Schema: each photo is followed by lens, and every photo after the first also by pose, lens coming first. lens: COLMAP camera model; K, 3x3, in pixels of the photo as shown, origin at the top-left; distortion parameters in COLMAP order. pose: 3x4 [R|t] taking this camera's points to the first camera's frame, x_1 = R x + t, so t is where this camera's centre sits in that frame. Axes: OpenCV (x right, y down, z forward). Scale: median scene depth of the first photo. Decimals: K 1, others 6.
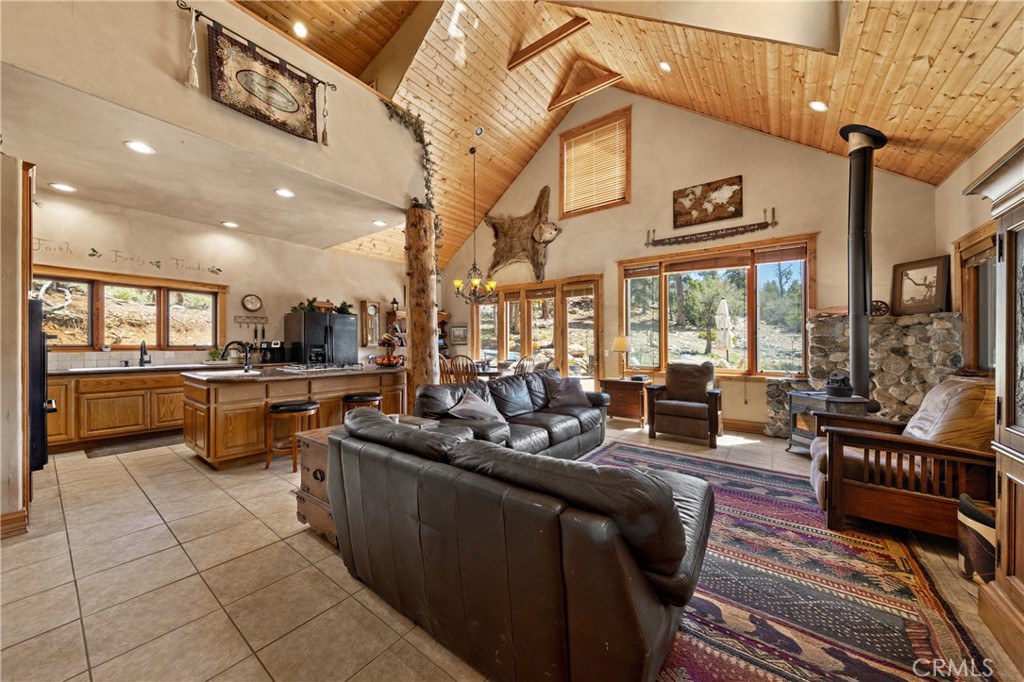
lens RADIAL K [[352.9, 0, 512.7], [0, 352.9, 345.2], [0, 0, 1]] dist [0.003187, -0.001377]
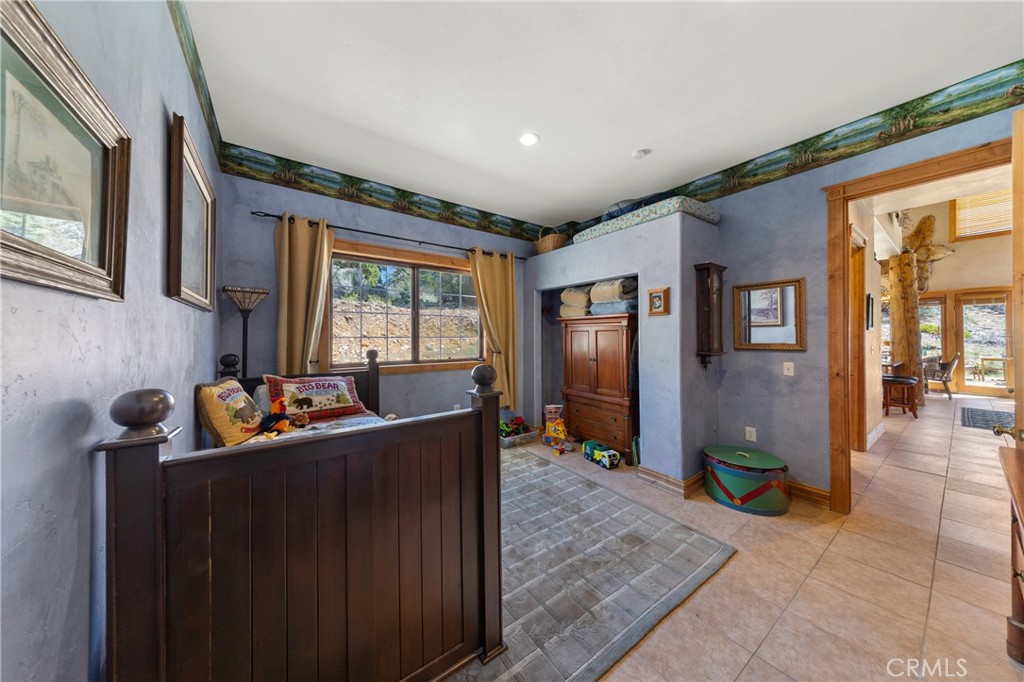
lens RADIAL K [[318.7, 0, 495.4], [0, 318.7, 340.1], [0, 0, 1]] dist [-0.005800, -0.000090]
pose [[0.940148, -0.004707, -0.340733, -1.292648], [0.005078, 0.999987, 0.000198, -0.023290], [0.340727, -0.001916, 0.940160, -0.770476]]
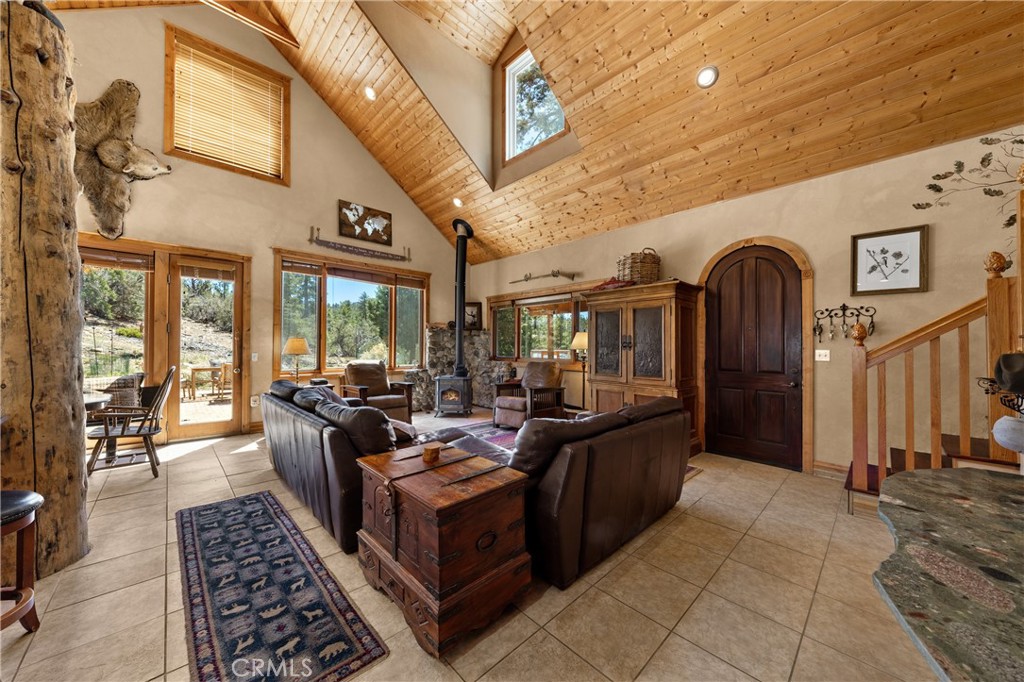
lens RADIAL K [[352.9, 0, 509.8], [0, 352.9, 340.1], [0, 0, 1]] dist [0.003187, -0.001377]
pose [[0.169093, 0.015446, 0.985479, -0.506595], [-0.002426, 0.999881, -0.015256, -0.004988], [-0.985597, 0.000189, 0.169110, 0.340486]]
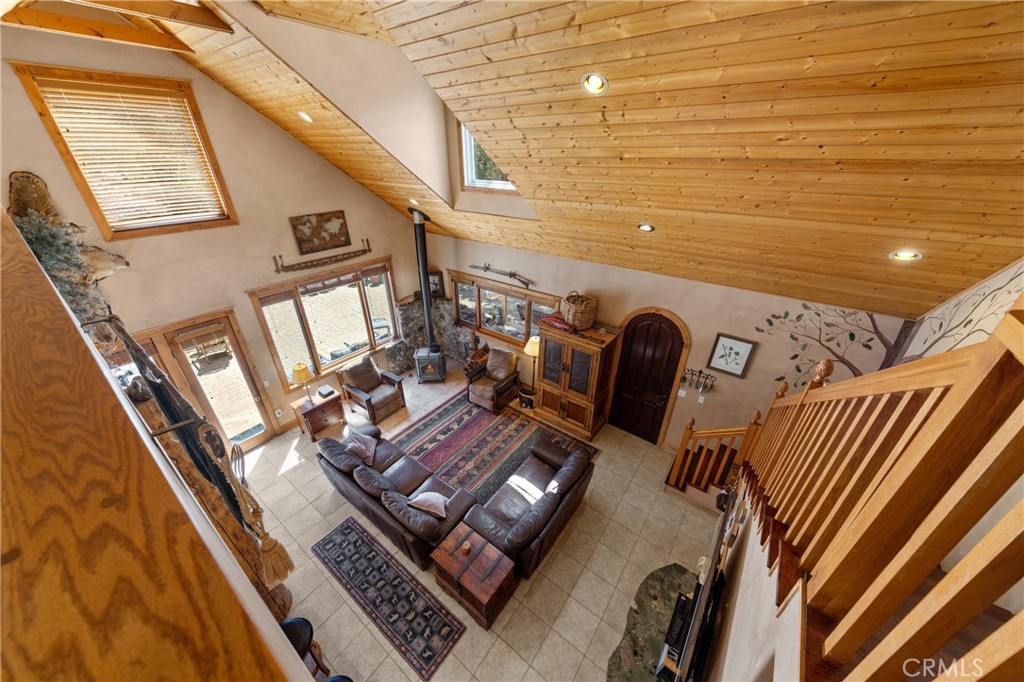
lens RADIAL K [[352.9, 0, 509.4], [0, 352.9, 337.9], [0, 0, 1]] dist [0.003187, -0.001377]
pose [[0.009397, -0.471326, 0.881909, -0.613206], [-0.000540, 0.881945, 0.471351, -0.637368], [-0.999956, -0.004906, 0.008033, 0.385187]]
